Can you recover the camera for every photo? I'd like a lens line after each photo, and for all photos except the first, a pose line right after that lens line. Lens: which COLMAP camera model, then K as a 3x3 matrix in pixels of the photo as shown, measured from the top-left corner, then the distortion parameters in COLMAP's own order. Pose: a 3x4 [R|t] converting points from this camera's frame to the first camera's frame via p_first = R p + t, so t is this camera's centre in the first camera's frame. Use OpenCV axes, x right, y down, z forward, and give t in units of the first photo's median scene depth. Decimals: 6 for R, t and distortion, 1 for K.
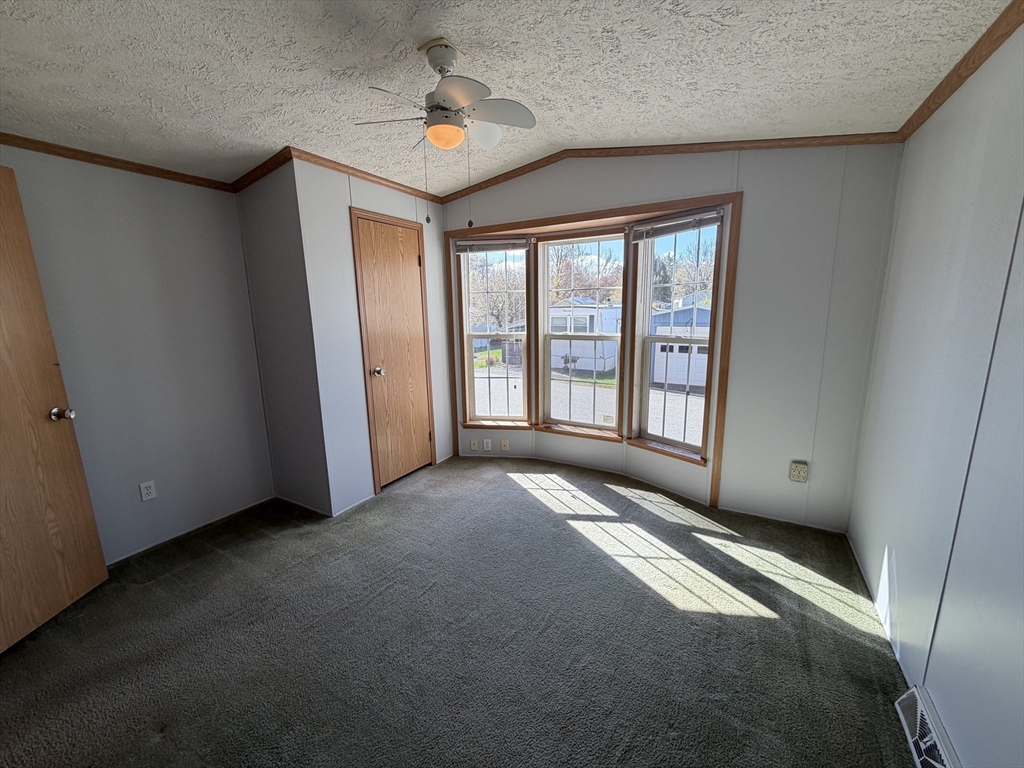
lens RADIAL K [[408.1, 0, 509.4], [0, 408.1, 385.2], [0, 0, 1]] dist [-0.000628, 0.000157]
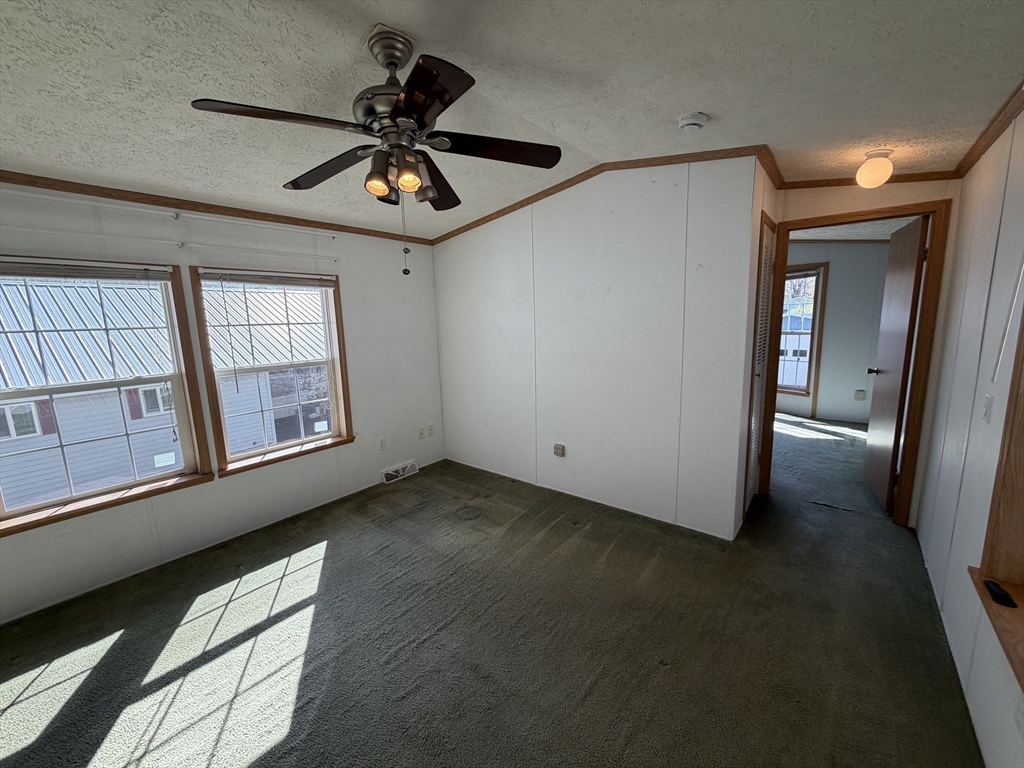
lens RADIAL K [[408.1, 0, 509.4], [0, 408.1, 385.2], [0, 0, 1]] dist [-0.000628, 0.000157]
pose [[0.986453, 0.015314, -0.163330, -0.545346], [-0.019245, 0.999561, -0.022510, 0.190773], [0.162914, 0.025348, 0.986315, -1.030936]]
